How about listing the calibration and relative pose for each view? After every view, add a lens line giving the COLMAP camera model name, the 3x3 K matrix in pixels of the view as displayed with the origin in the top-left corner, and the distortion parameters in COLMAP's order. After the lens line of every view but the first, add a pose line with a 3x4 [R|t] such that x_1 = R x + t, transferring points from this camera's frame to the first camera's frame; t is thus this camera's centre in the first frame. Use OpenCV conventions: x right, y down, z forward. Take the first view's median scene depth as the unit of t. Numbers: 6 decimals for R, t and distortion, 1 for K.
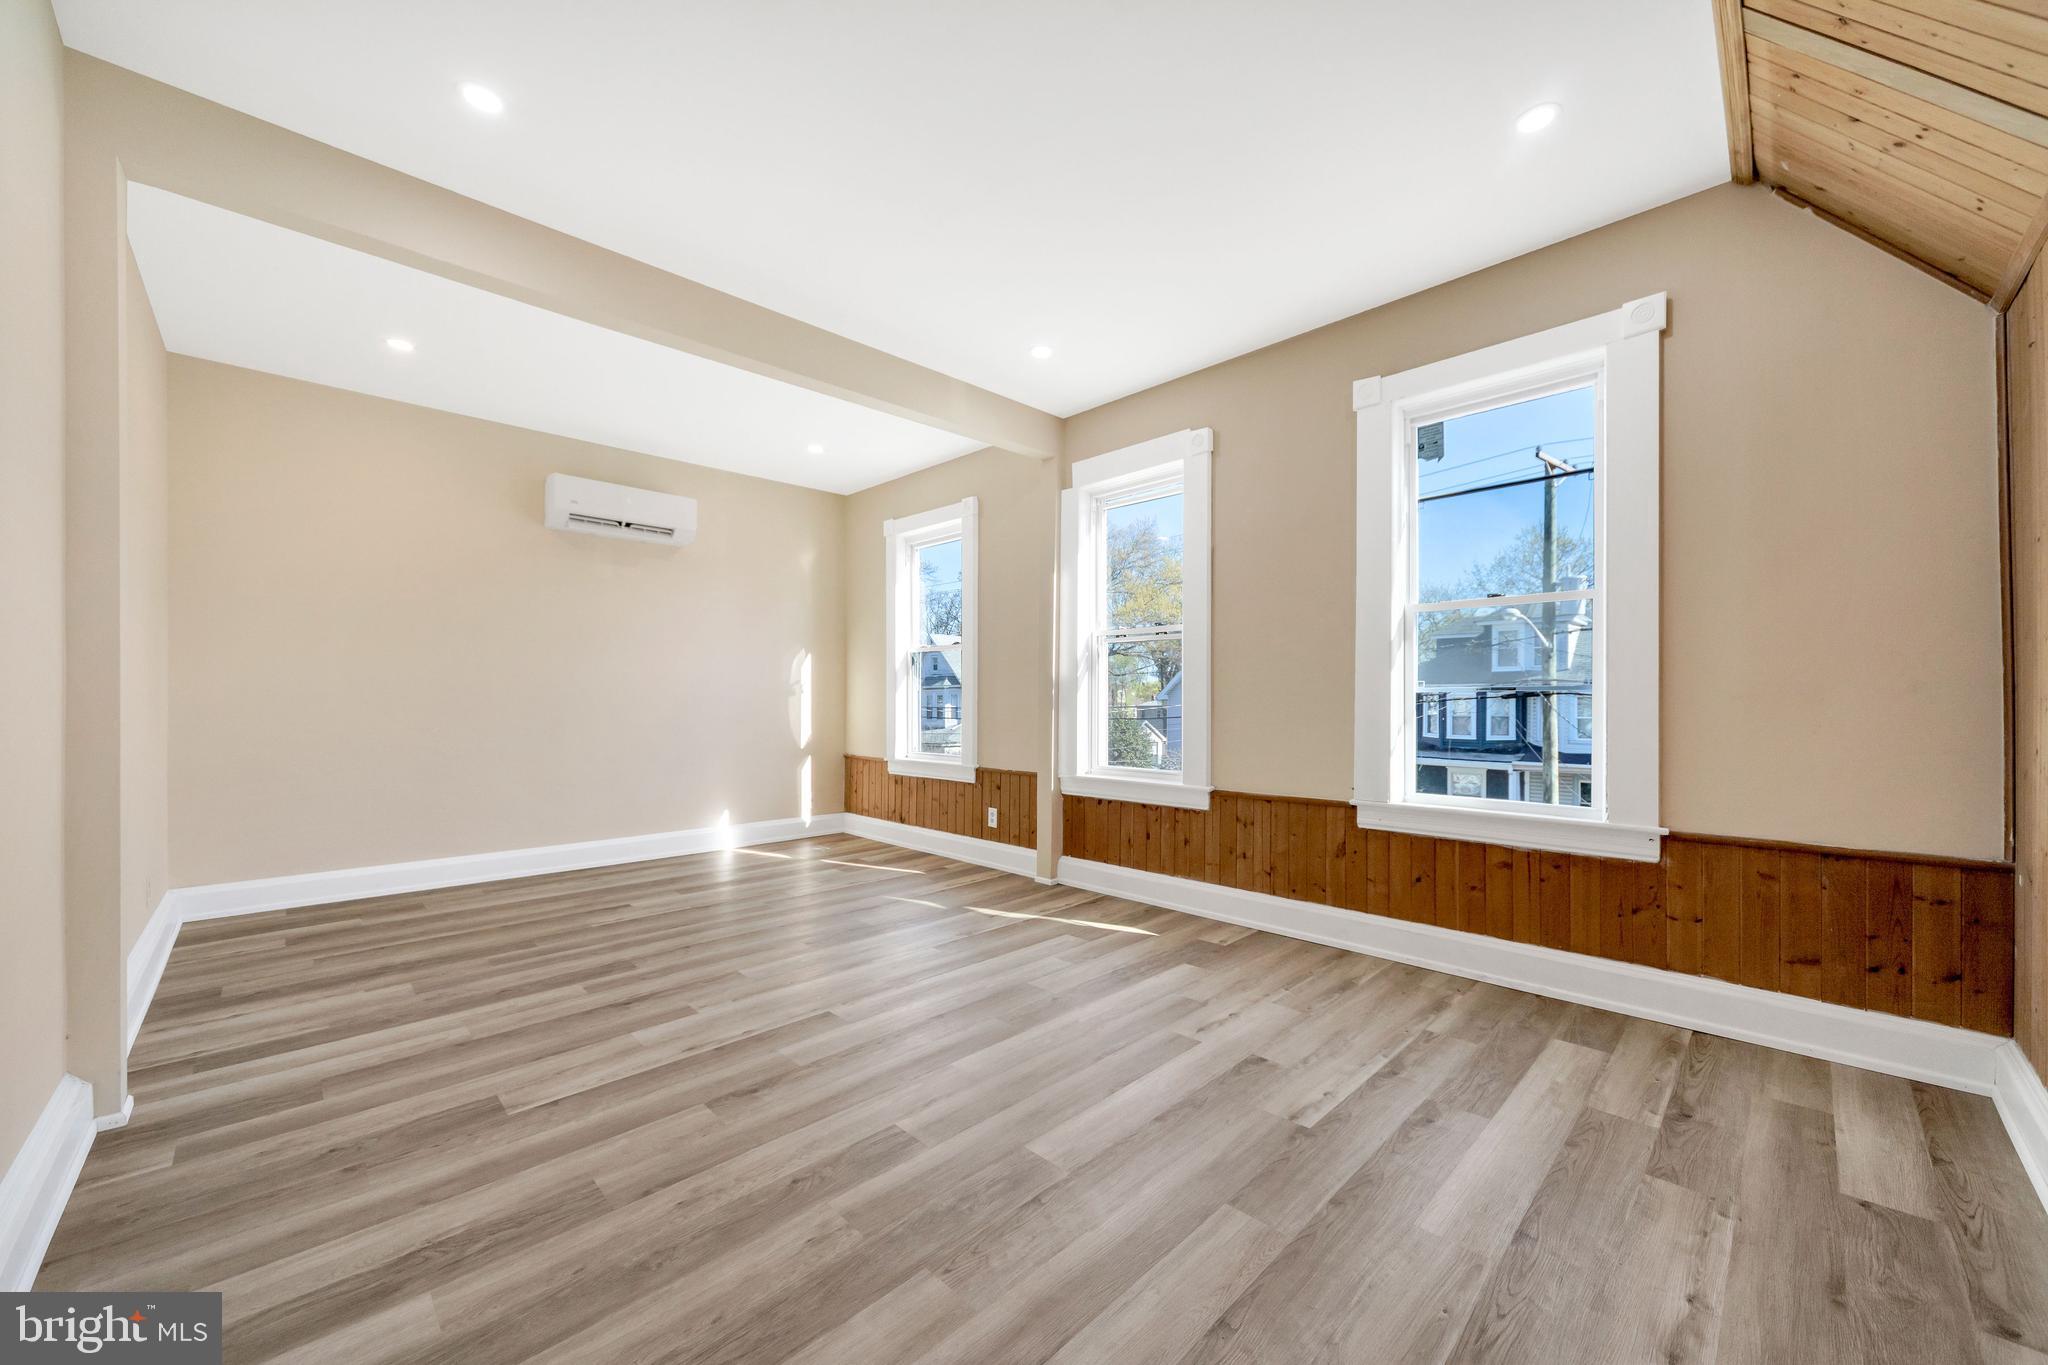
lens RADIAL K [[759.7, 0, 1035.4], [0, 759.7, 701.2], [0, 0, 1]] dist [-0.000106, -0.000172]
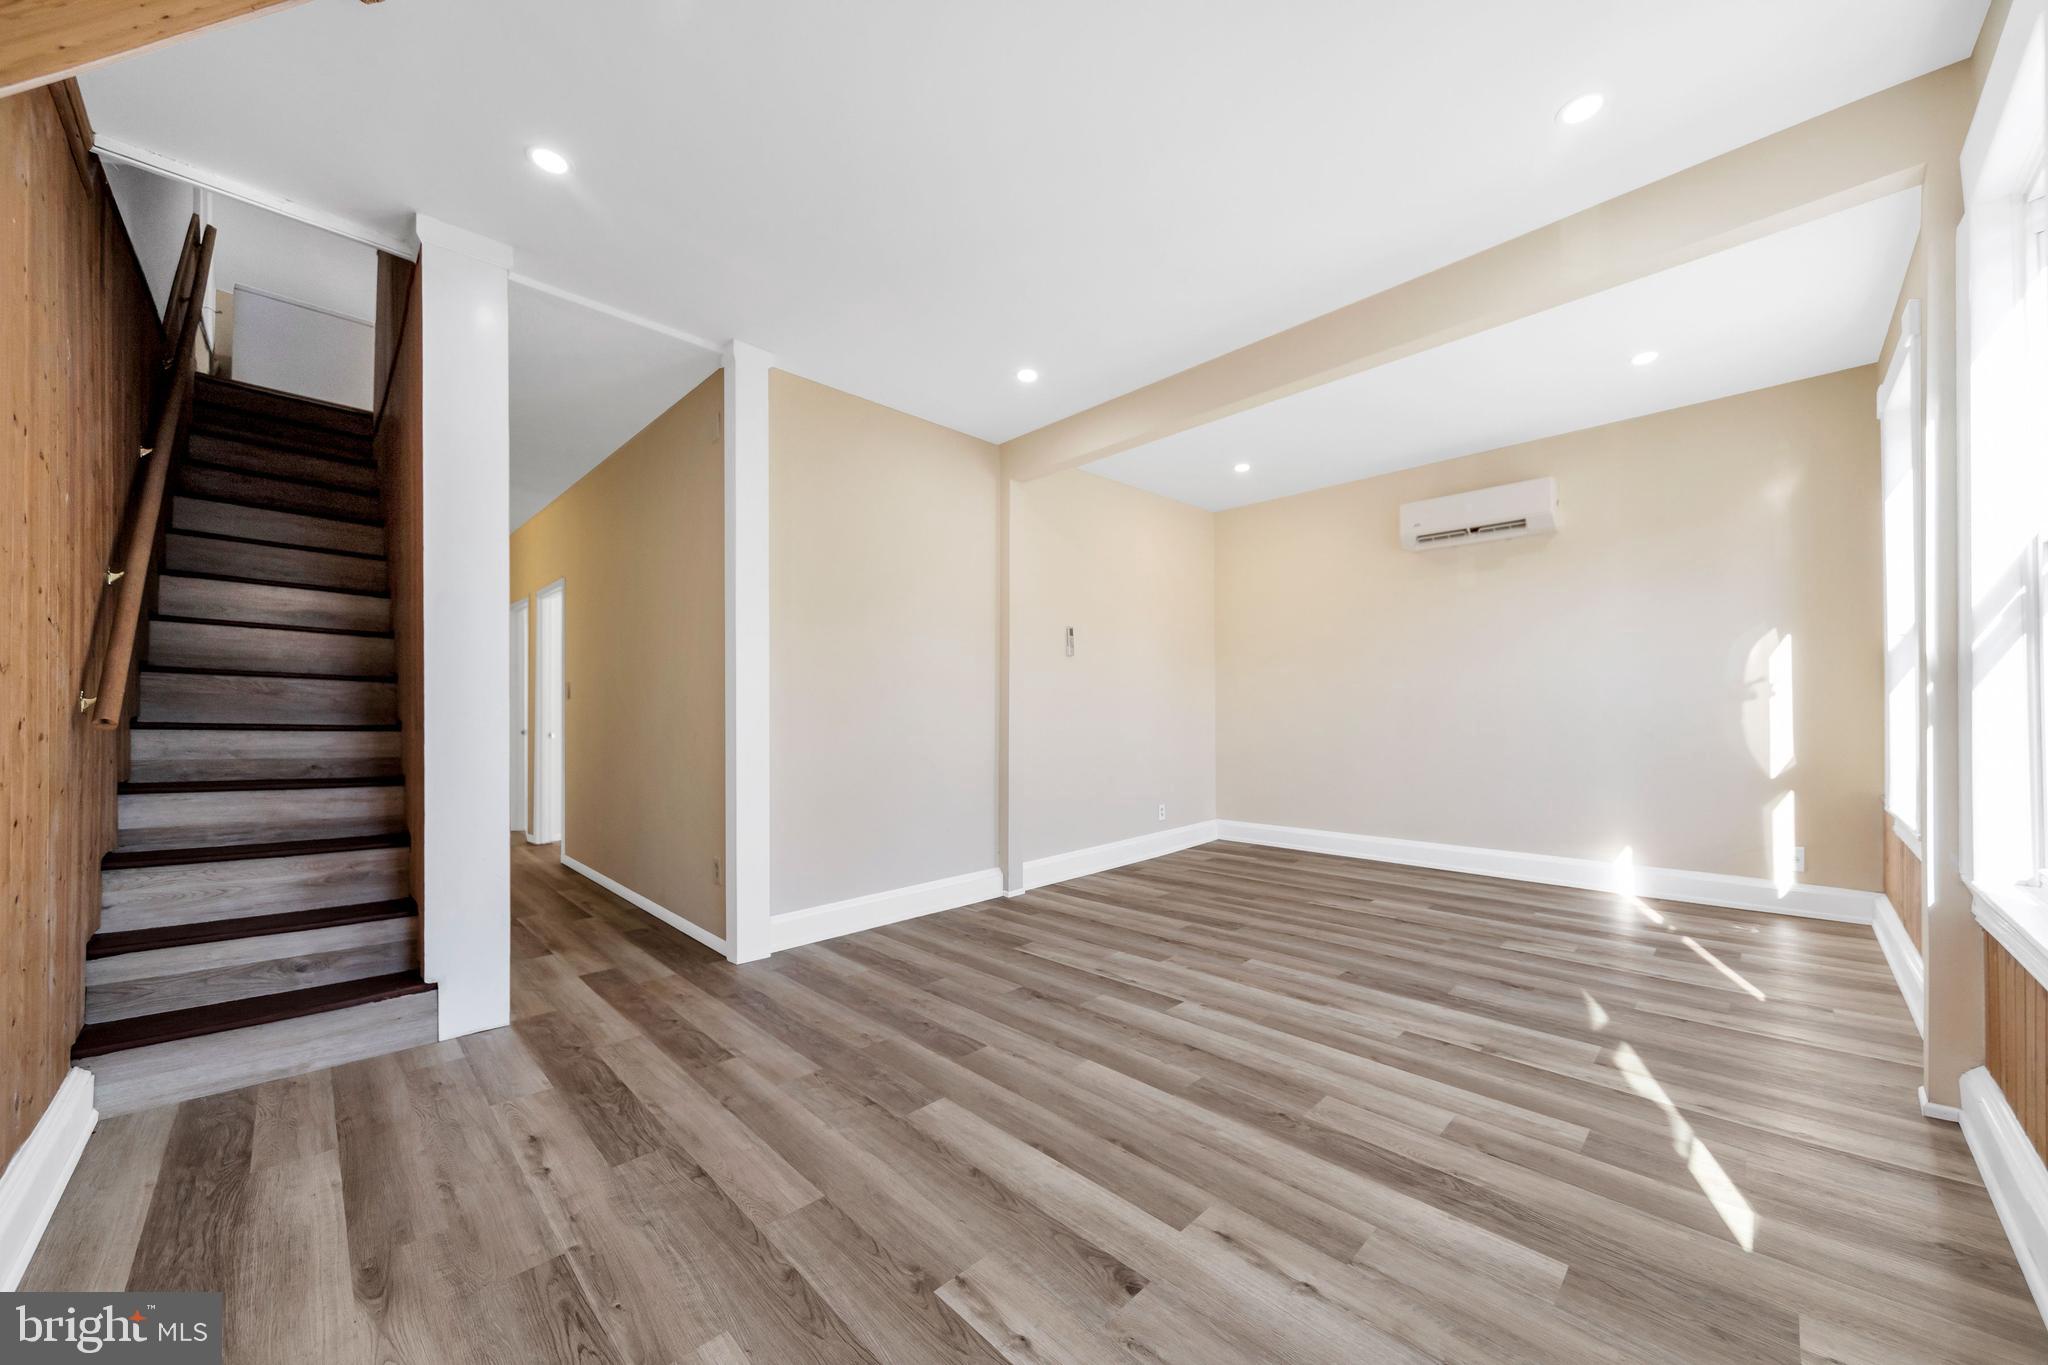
lens RADIAL K [[750.4, 0, 1035.8], [0, 750.4, 698.4], [0, 0, 1]] dist [-0.000383, -0.000161]
pose [[-0.000661, -0.016851, -0.999858, 0.688109], [0.007923, 0.999827, -0.016856, -0.003557], [0.999968, -0.007933, -0.000528, 0.687592]]
